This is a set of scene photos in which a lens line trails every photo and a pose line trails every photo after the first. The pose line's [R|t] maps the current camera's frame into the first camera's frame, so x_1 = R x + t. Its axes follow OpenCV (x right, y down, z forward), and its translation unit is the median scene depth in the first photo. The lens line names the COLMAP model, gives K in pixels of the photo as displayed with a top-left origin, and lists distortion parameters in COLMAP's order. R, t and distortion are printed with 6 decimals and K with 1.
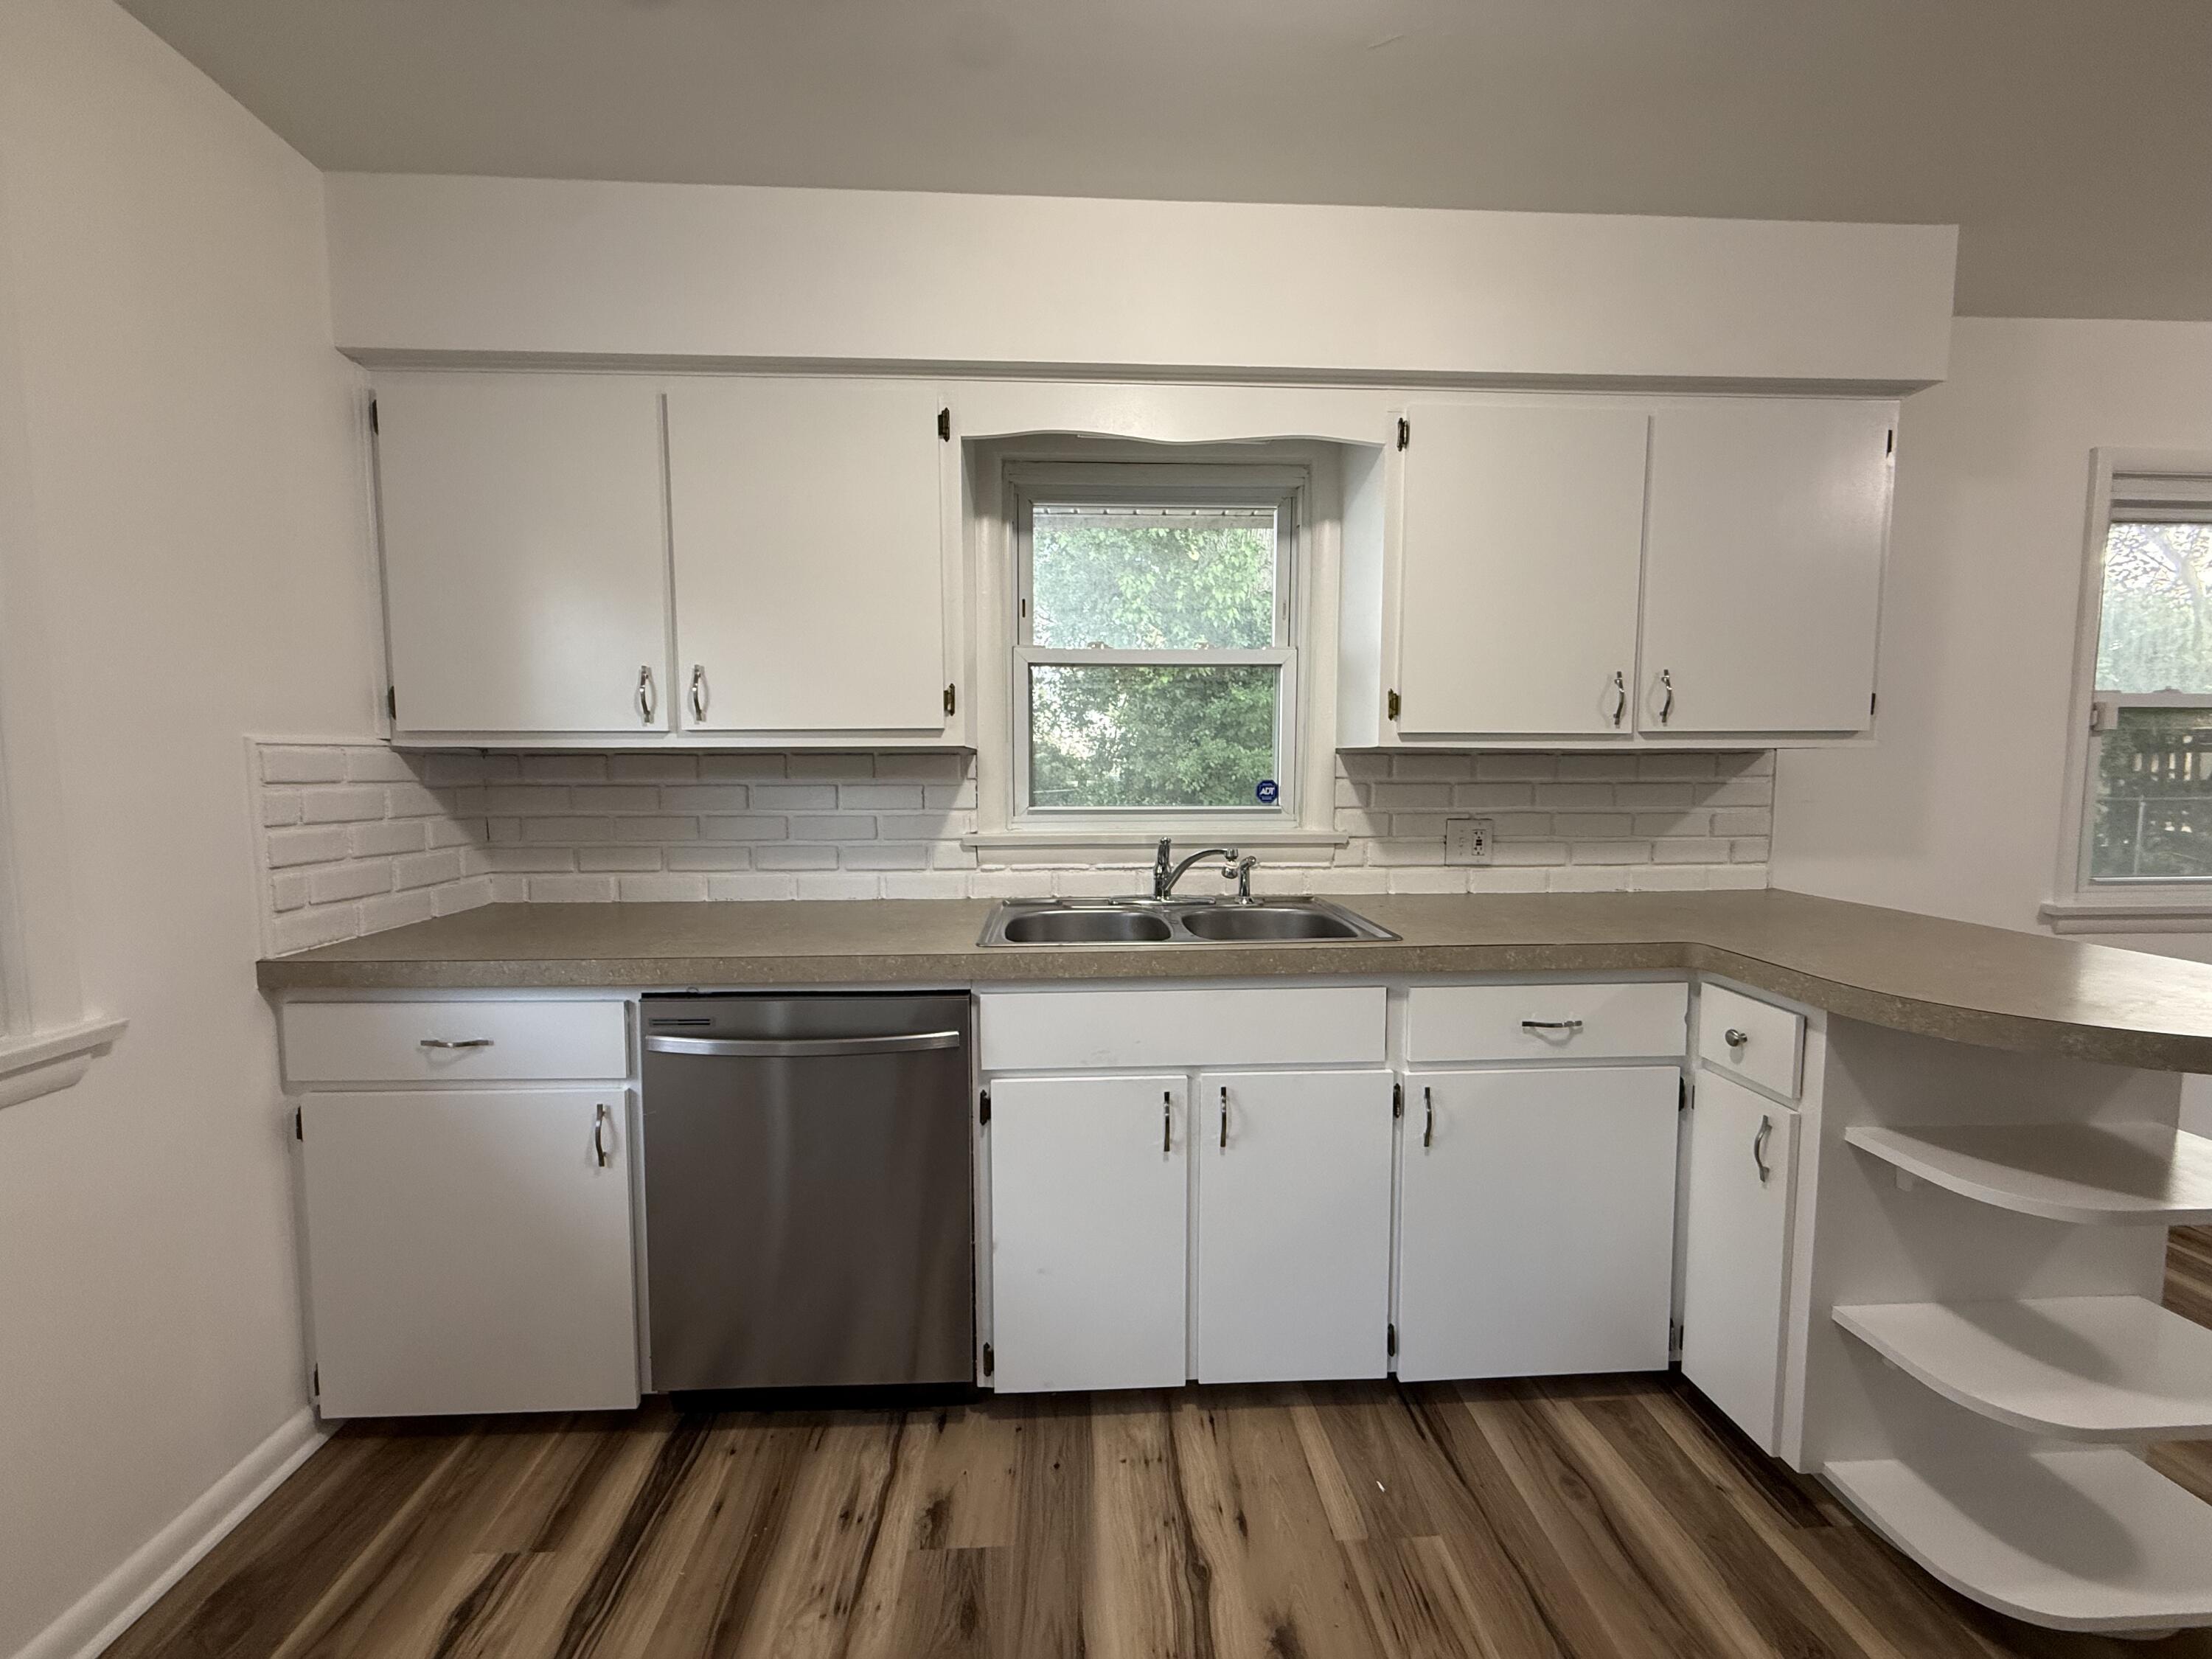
lens RADIAL K [[883.2, 0, 1104.4], [0, 883.2, 822.6], [0, 0, 1]] dist [-0.002255, 0.000809]
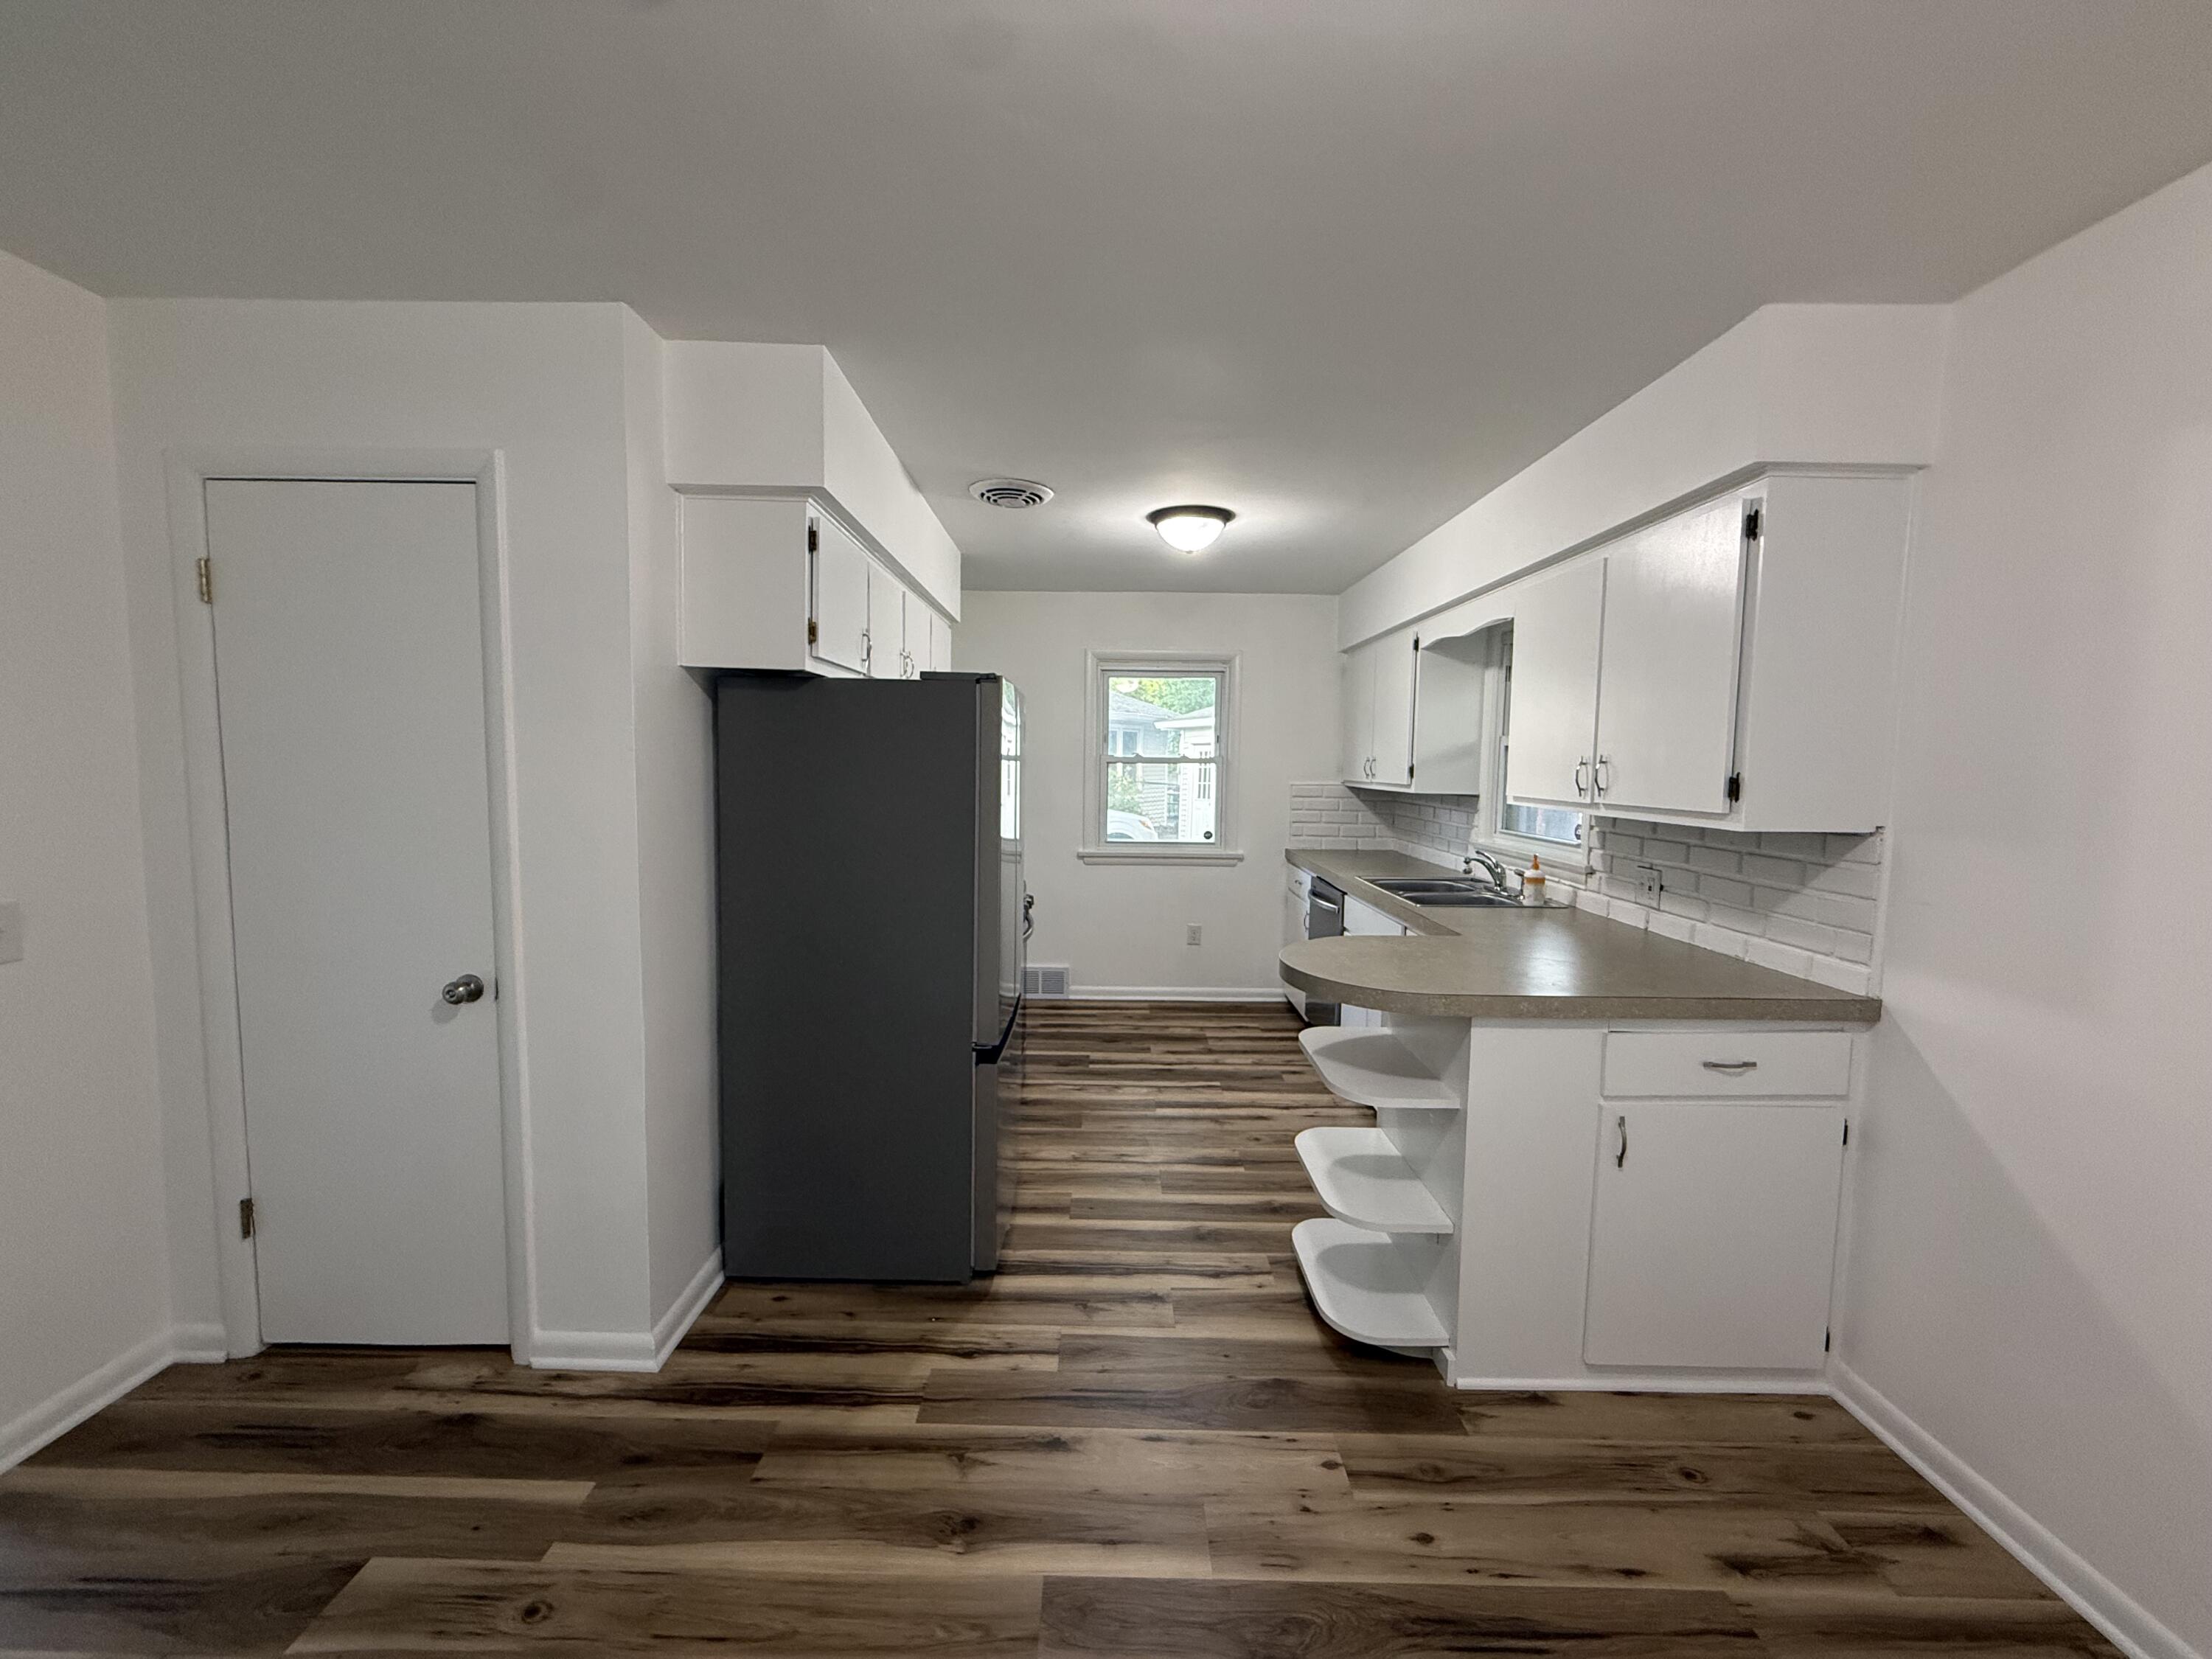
lens RADIAL K [[883.2, 0, 1096.8], [0, 883.2, 835.0], [0, 0, 1]] dist [-0.002255, 0.000809]
pose [[-0.055593, 0.085474, -0.994788, 1.662950], [-0.087385, 0.992089, 0.090125, -0.092750], [0.994622, 0.091940, -0.047684, 0.297905]]
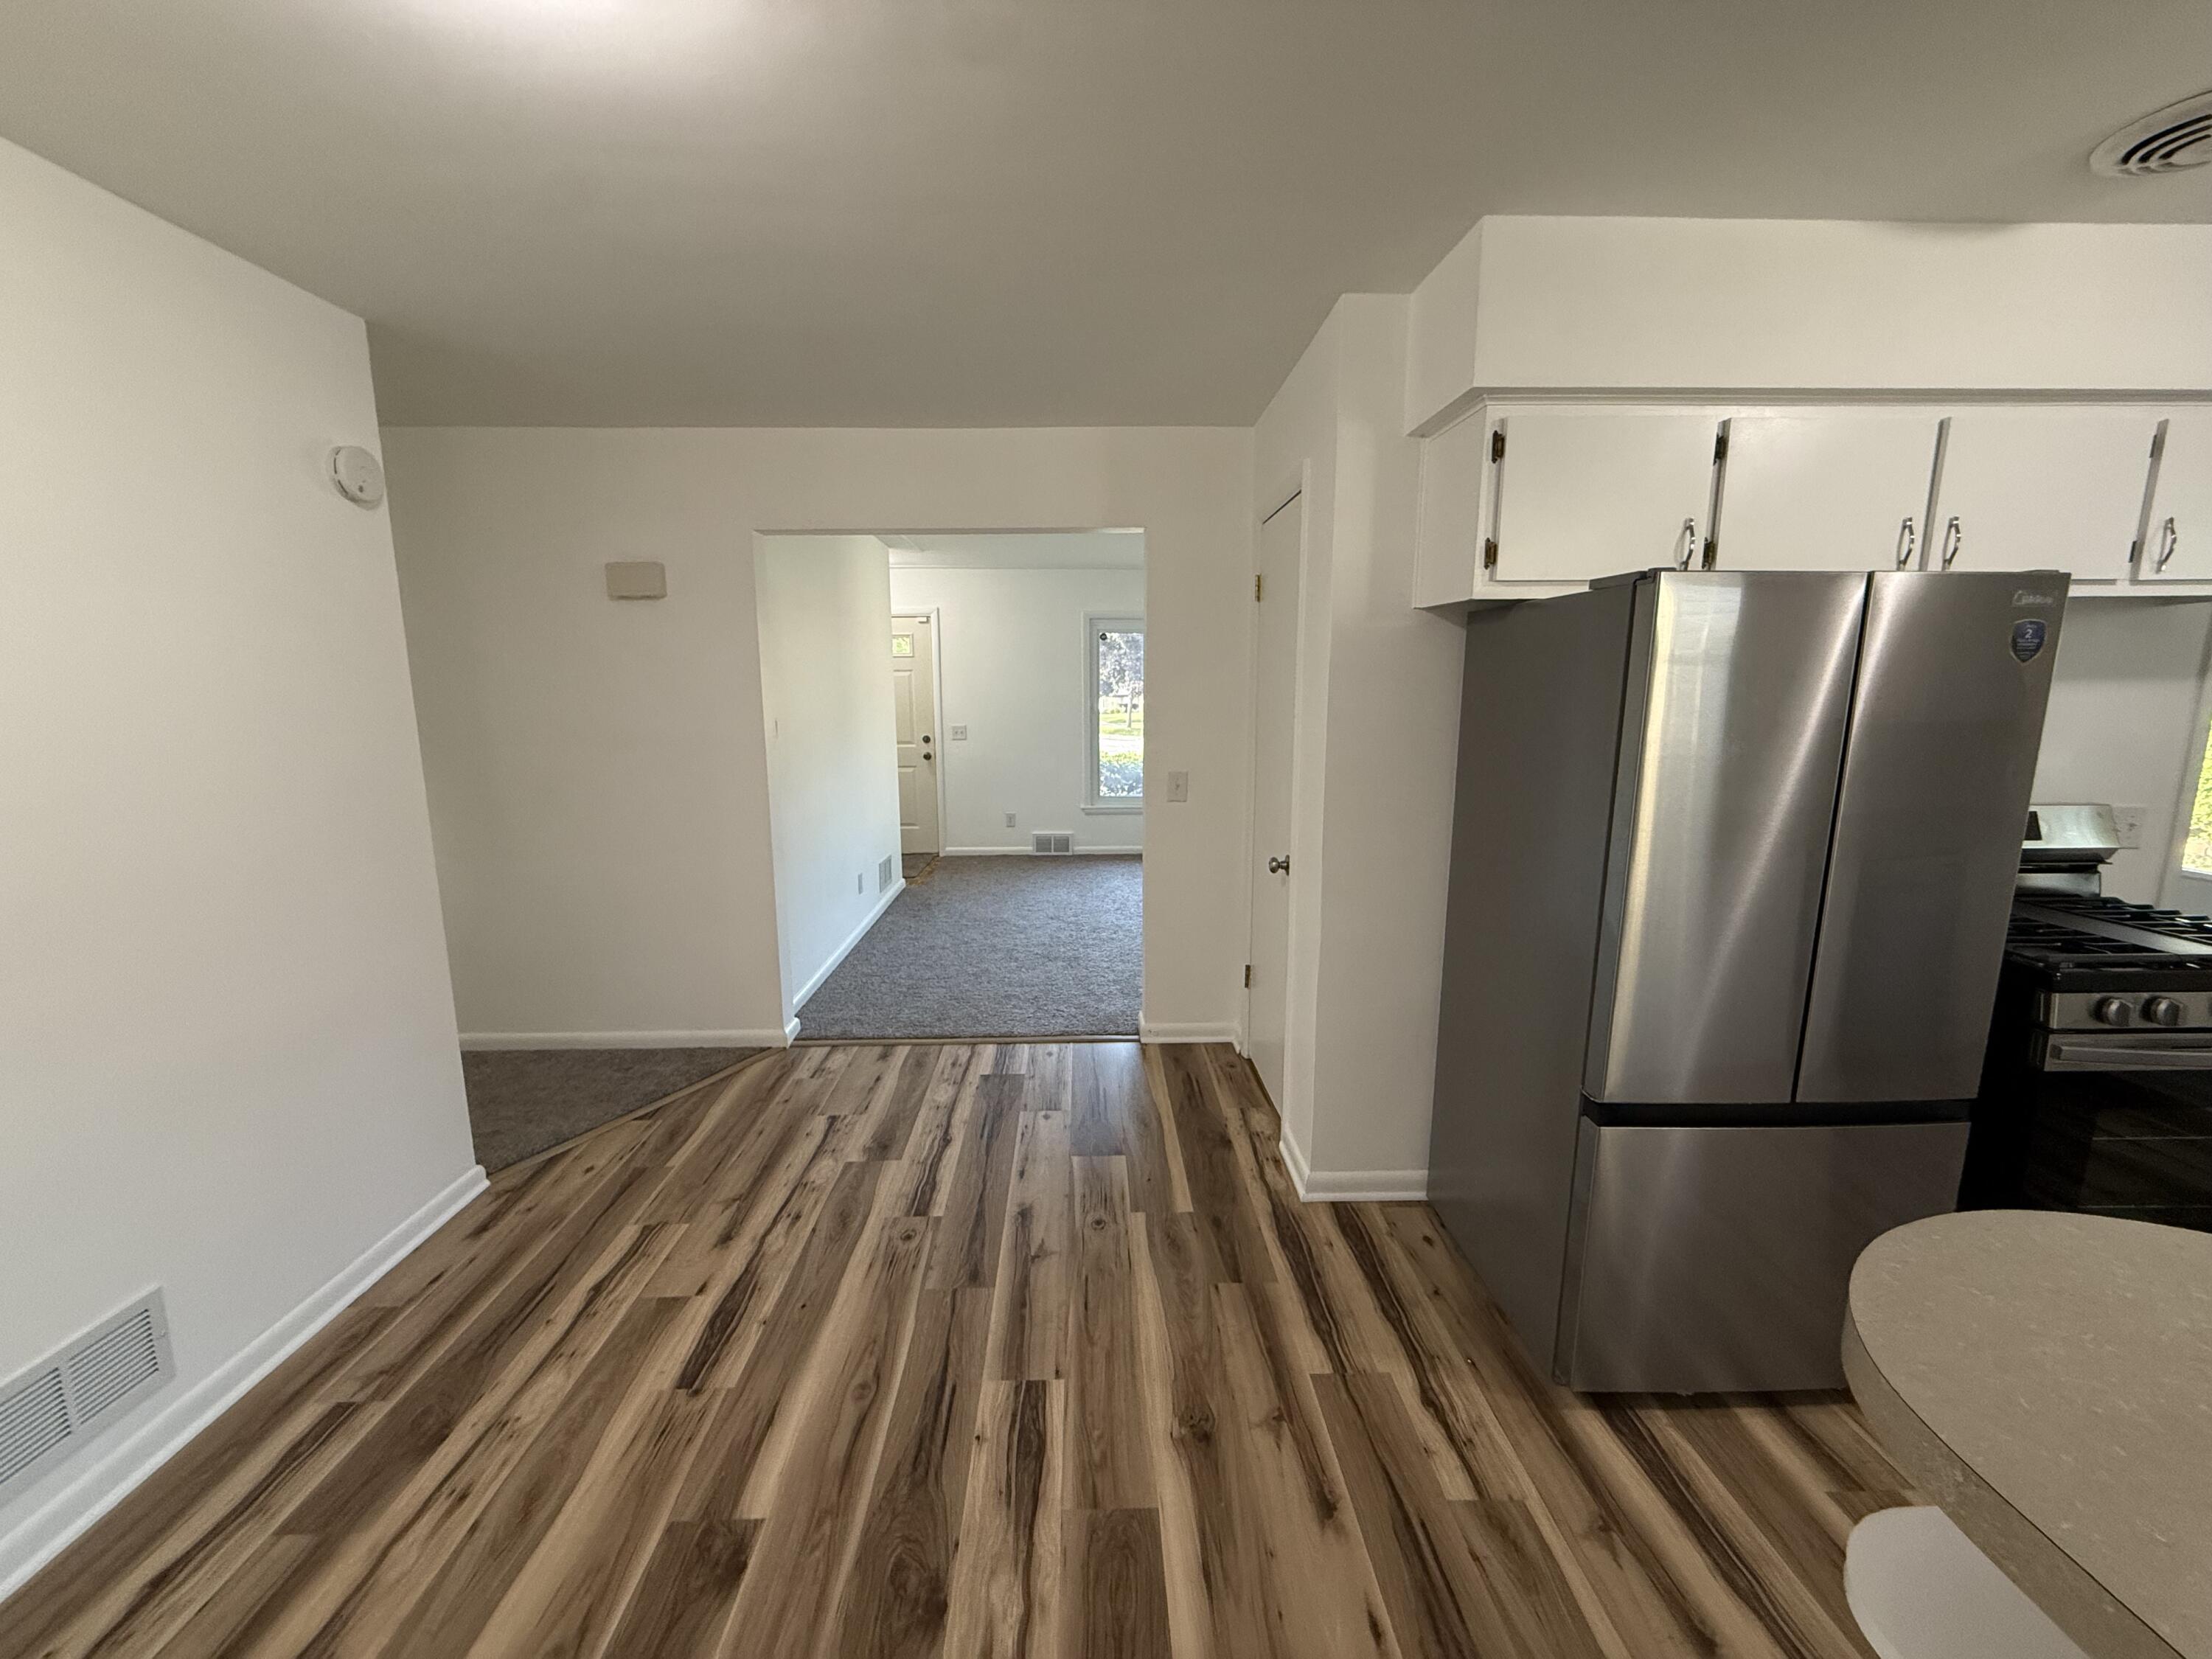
lens RADIAL K [[883.2, 0, 1104.3], [0, 883.2, 833.4], [0, 0, 1]] dist [-0.002255, 0.000809]
pose [[-0.999701, 0.001877, 0.024363, 1.053657], [0.007644, 0.971032, 0.238825, -0.142333], [-0.023209, 0.238940, -0.970757, 0.831384]]
